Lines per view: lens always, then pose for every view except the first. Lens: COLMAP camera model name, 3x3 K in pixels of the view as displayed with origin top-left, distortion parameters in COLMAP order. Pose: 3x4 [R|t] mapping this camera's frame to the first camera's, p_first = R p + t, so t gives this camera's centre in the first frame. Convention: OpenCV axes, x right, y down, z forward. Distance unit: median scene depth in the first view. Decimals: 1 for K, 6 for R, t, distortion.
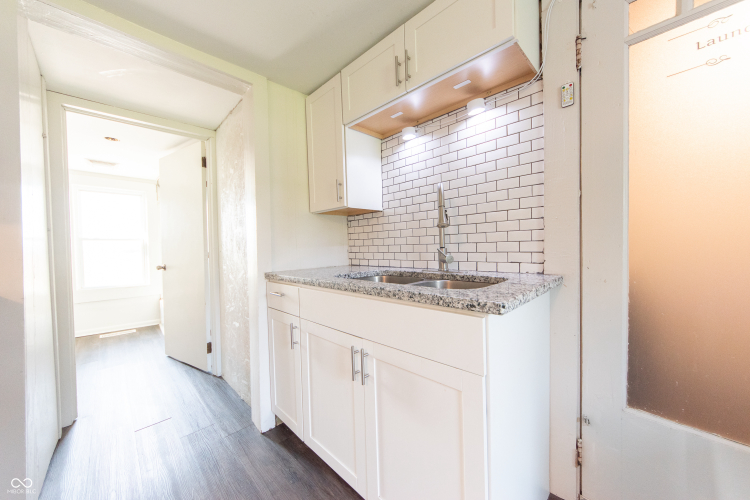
lens RADIAL K [[267.2, 0, 377.2], [0, 267.2, 250.7], [0, 0, 1]] dist [-0.000126, 0.000029]
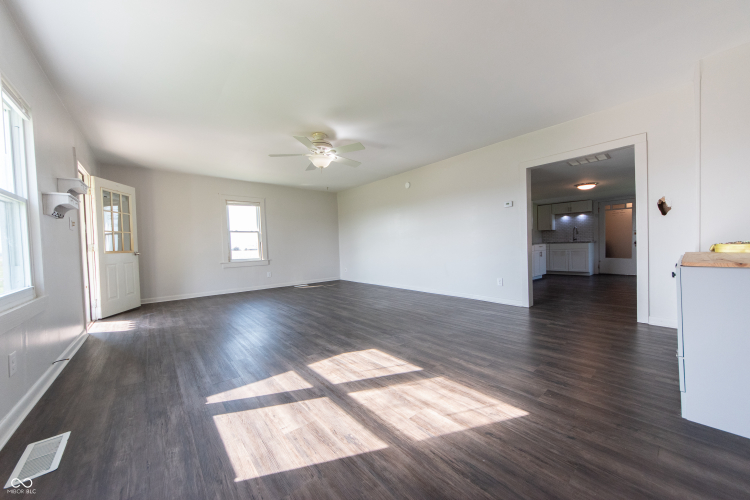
lens RADIAL K [[267.2, 0, 377.2], [0, 267.2, 250.7], [0, 0, 1]] dist [-0.000126, 0.000029]
pose [[0.997233, -0.010160, -0.073640, -1.517546], [0.010521, 0.999934, 0.004515, 0.086292], [0.073590, -0.005278, 0.997275, -2.150707]]
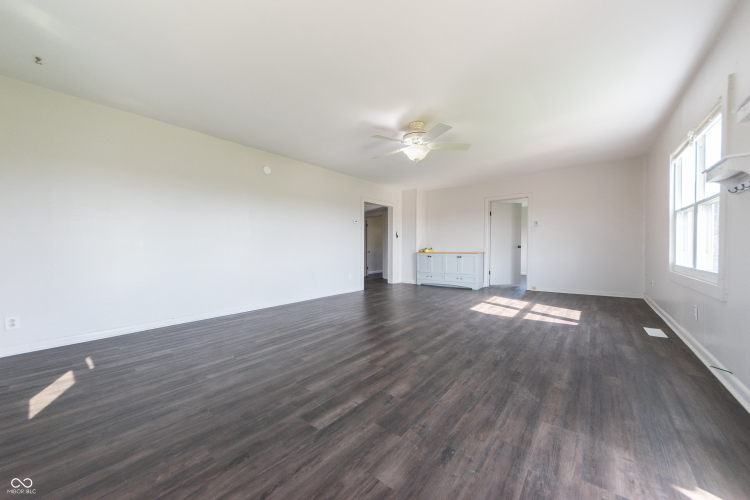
lens RADIAL K [[267.2, 0, 377.2], [0, 267.2, 250.7], [0, 0, 1]] dist [-0.000126, 0.000029]
pose [[-0.106307, 0.007286, 0.994307, -4.438369], [0.022020, 0.999745, -0.004972, 0.093717], [-0.994090, 0.021366, -0.106440, 0.893725]]
